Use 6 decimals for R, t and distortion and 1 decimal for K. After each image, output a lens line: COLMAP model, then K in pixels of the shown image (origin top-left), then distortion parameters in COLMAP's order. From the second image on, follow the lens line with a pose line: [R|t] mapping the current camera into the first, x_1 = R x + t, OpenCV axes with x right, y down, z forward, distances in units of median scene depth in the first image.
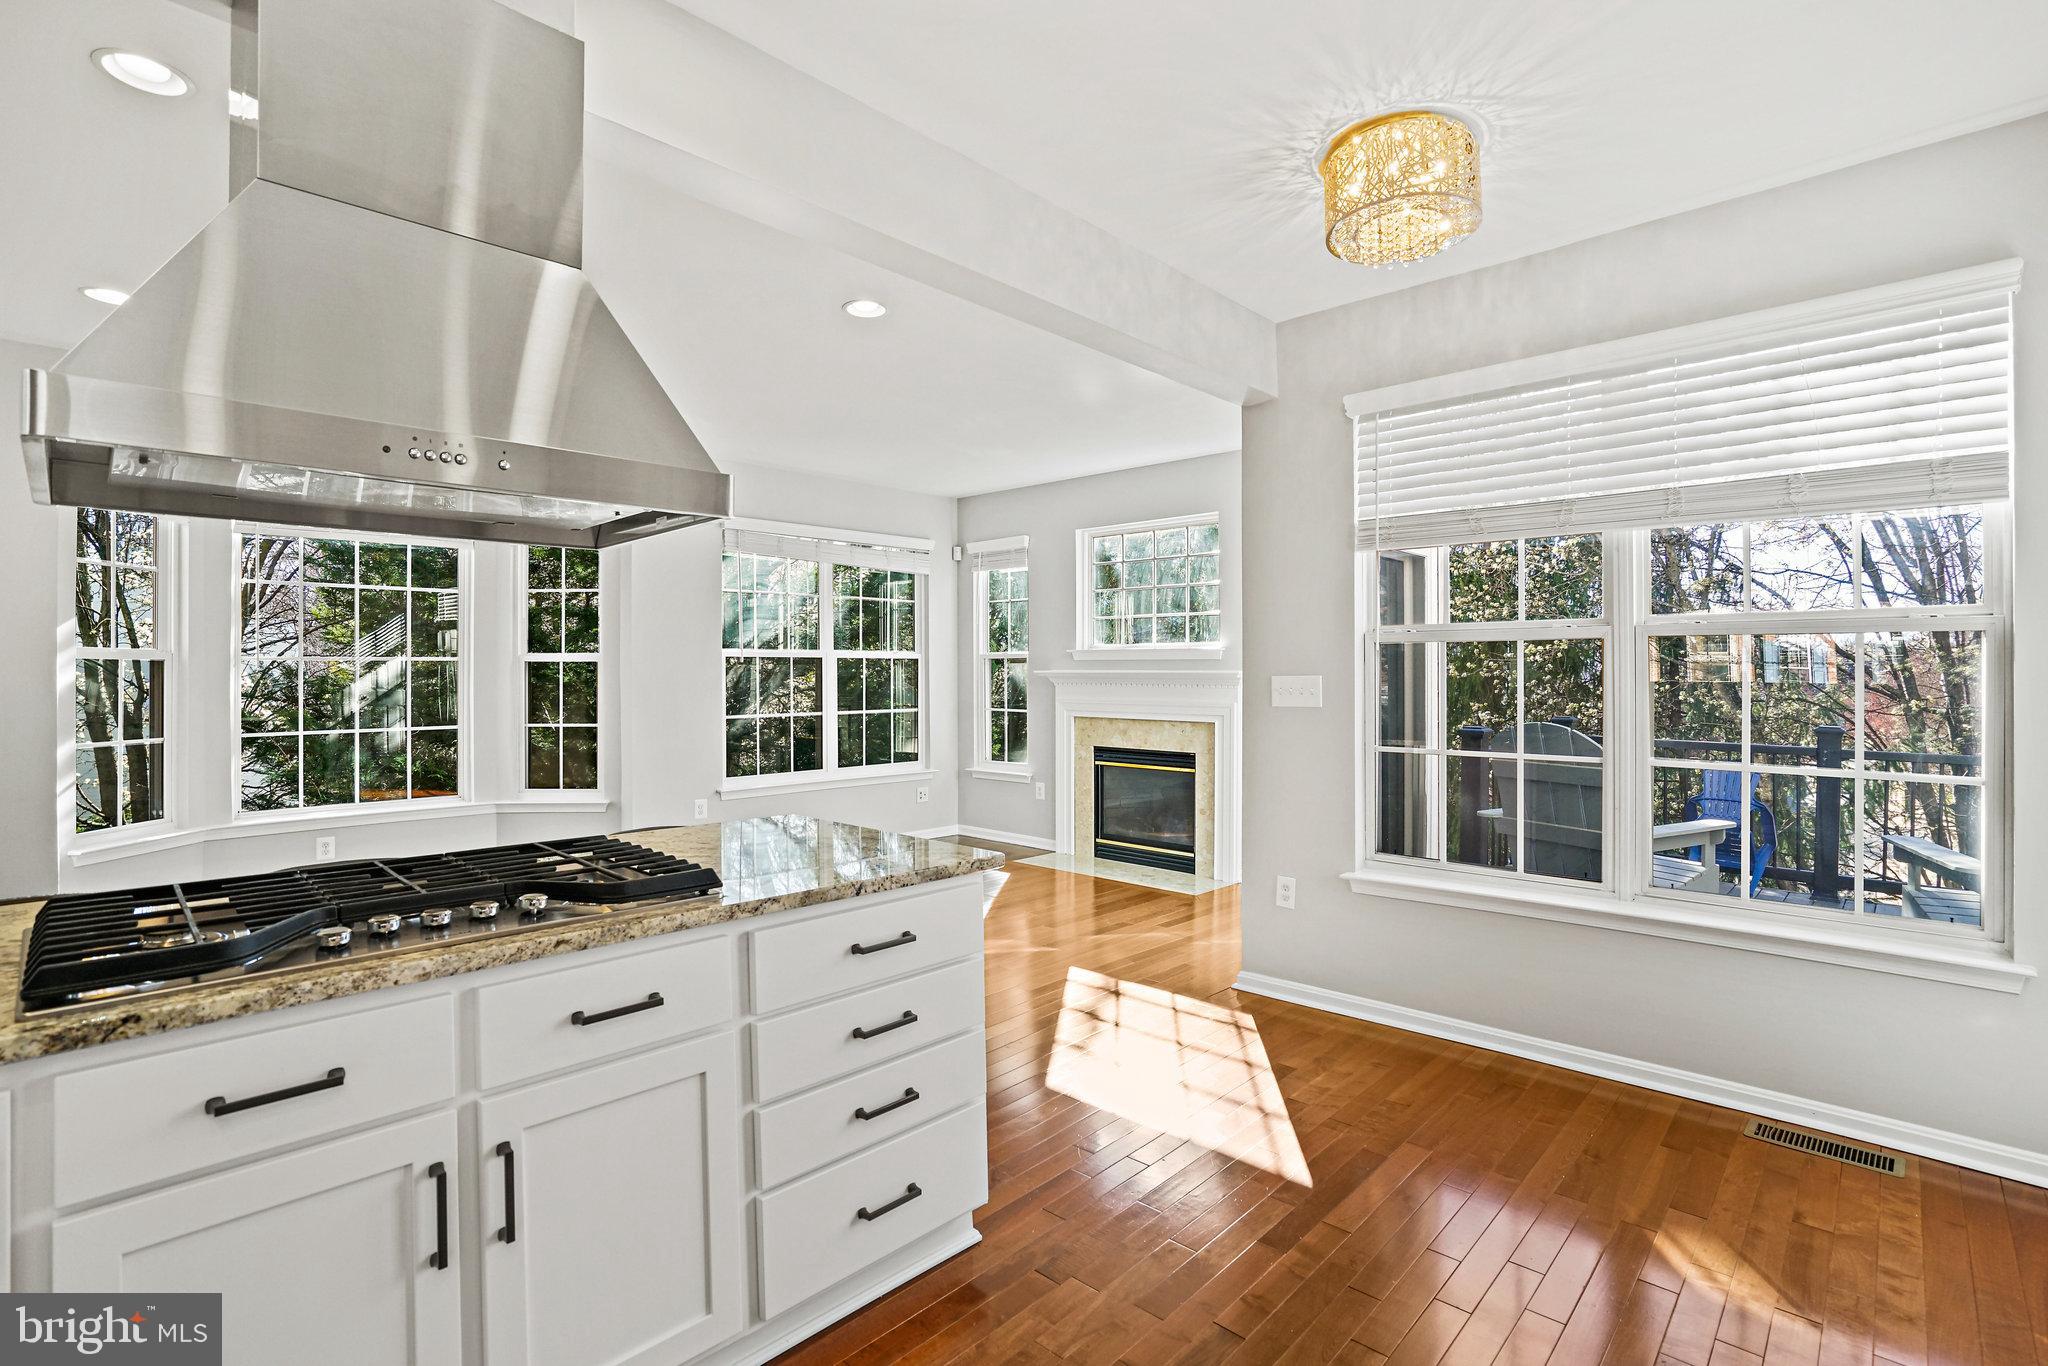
lens RADIAL K [[981.9, 0, 1025.8], [0, 981.9, 675.7], [0, 0, 1]] dist [0.001480, 0.000393]
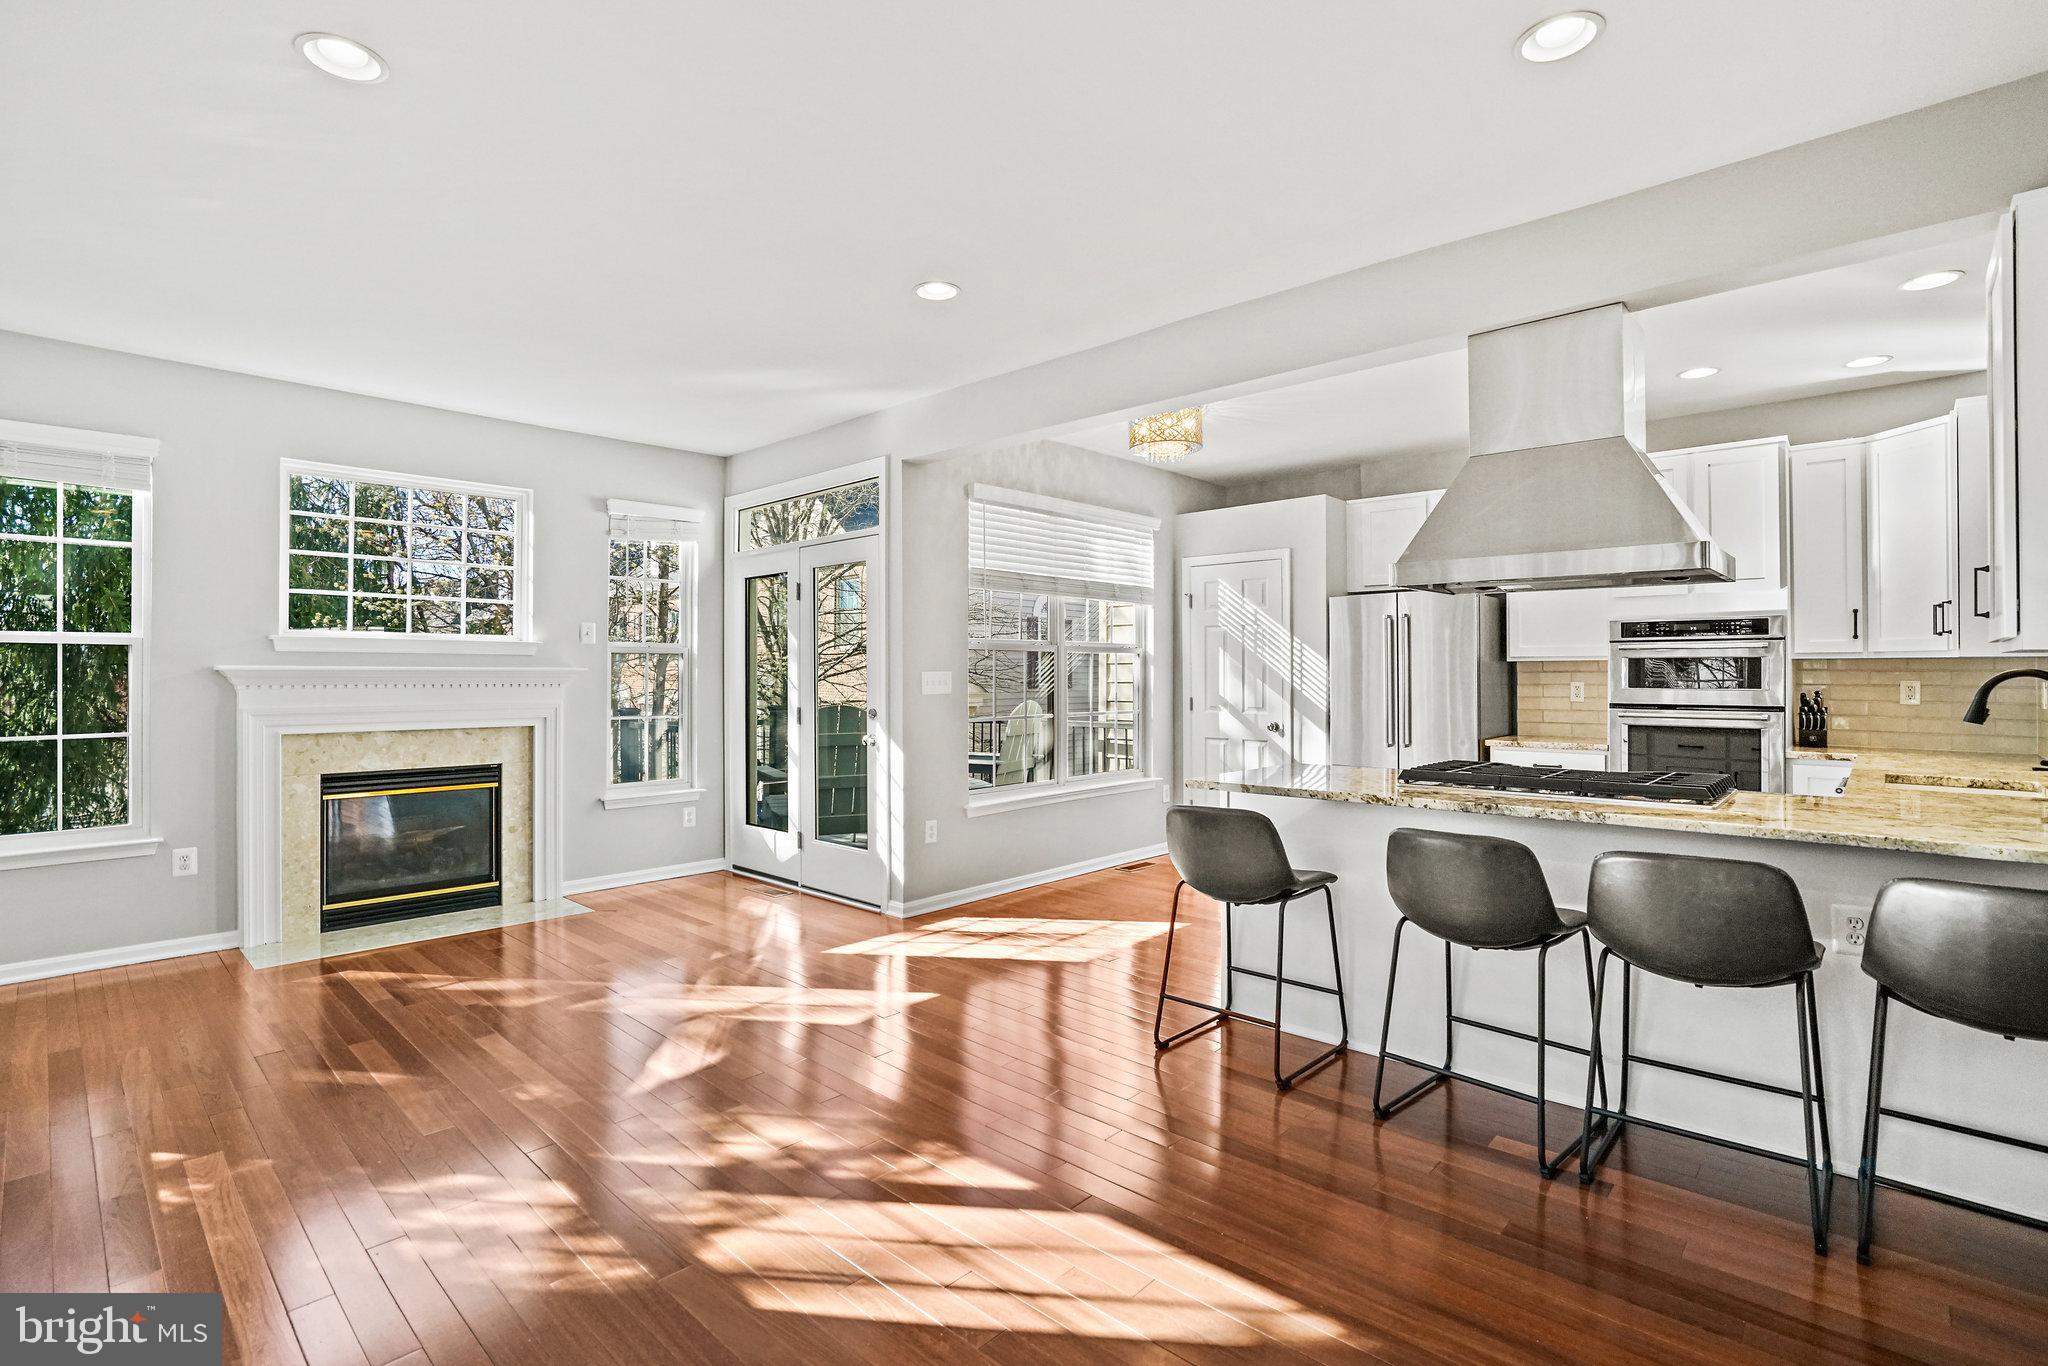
lens RADIAL K [[951.6, 0, 1061.7], [0, 951.6, 668.4], [0, 0, 1]] dist [0.001251, 0.000422]
pose [[0.006021, 0.005240, 0.999968, -0.744256], [0.003776, 0.999979, -0.005262, 0.002275], [-0.999975, 0.003807, 0.006001, 0.573796]]
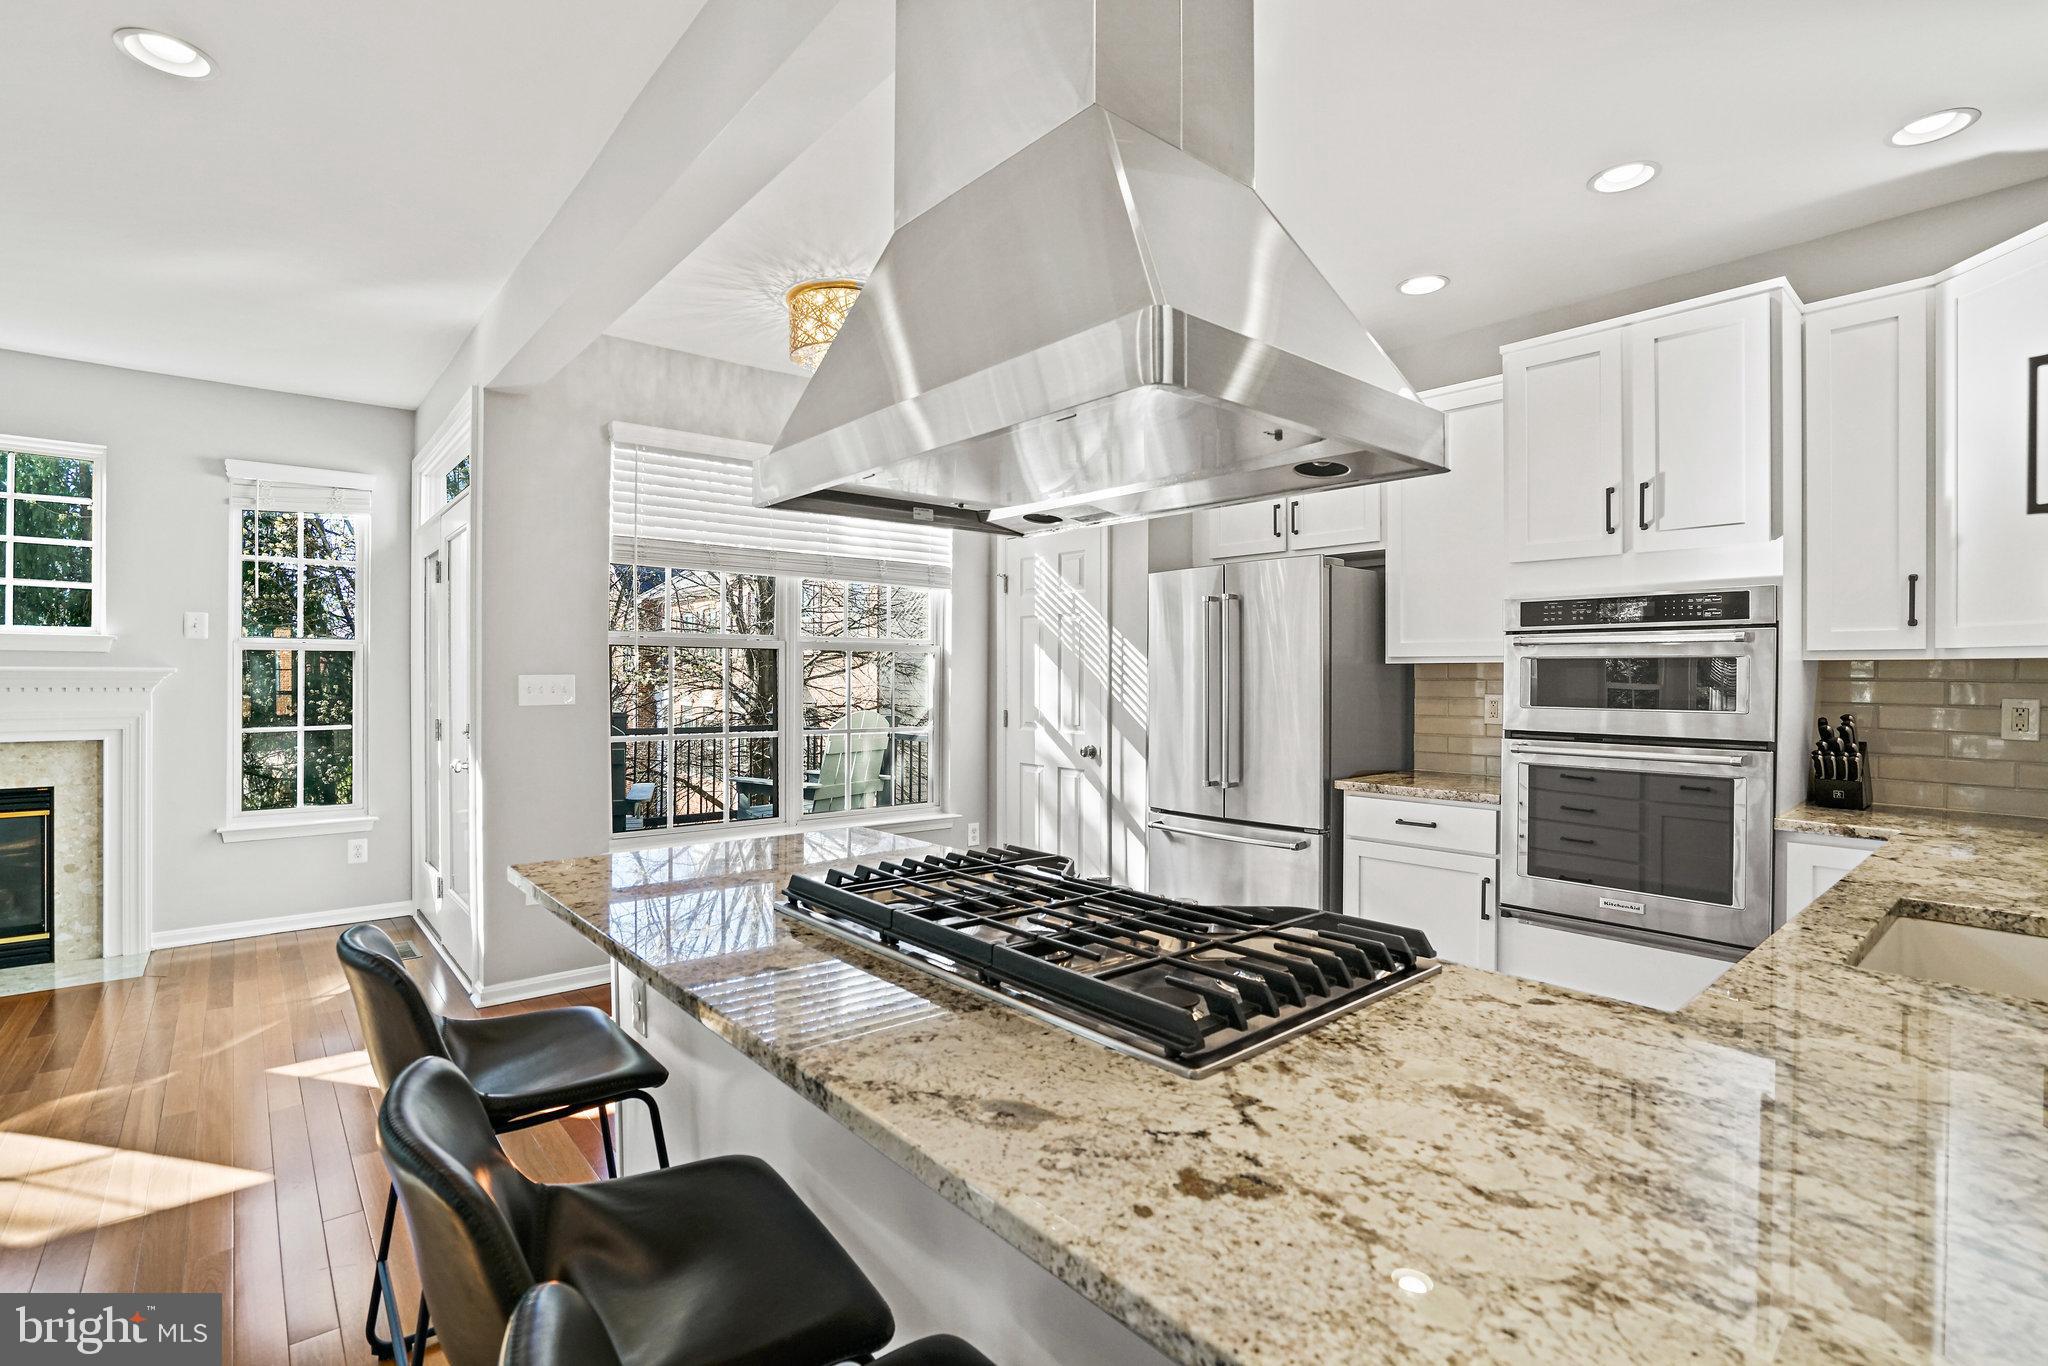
lens RADIAL K [[955.1, 0, 1020.0], [0, 955.1, 674.4], [0, 0, 1]] dist [-0.001984, 0.000192]
pose [[0.141583, 0.000397, 0.989926, -0.448862], [-0.000762, 1.000000, -0.000292, -0.000474], [-0.989926, -0.000713, 0.141584, 0.264040]]
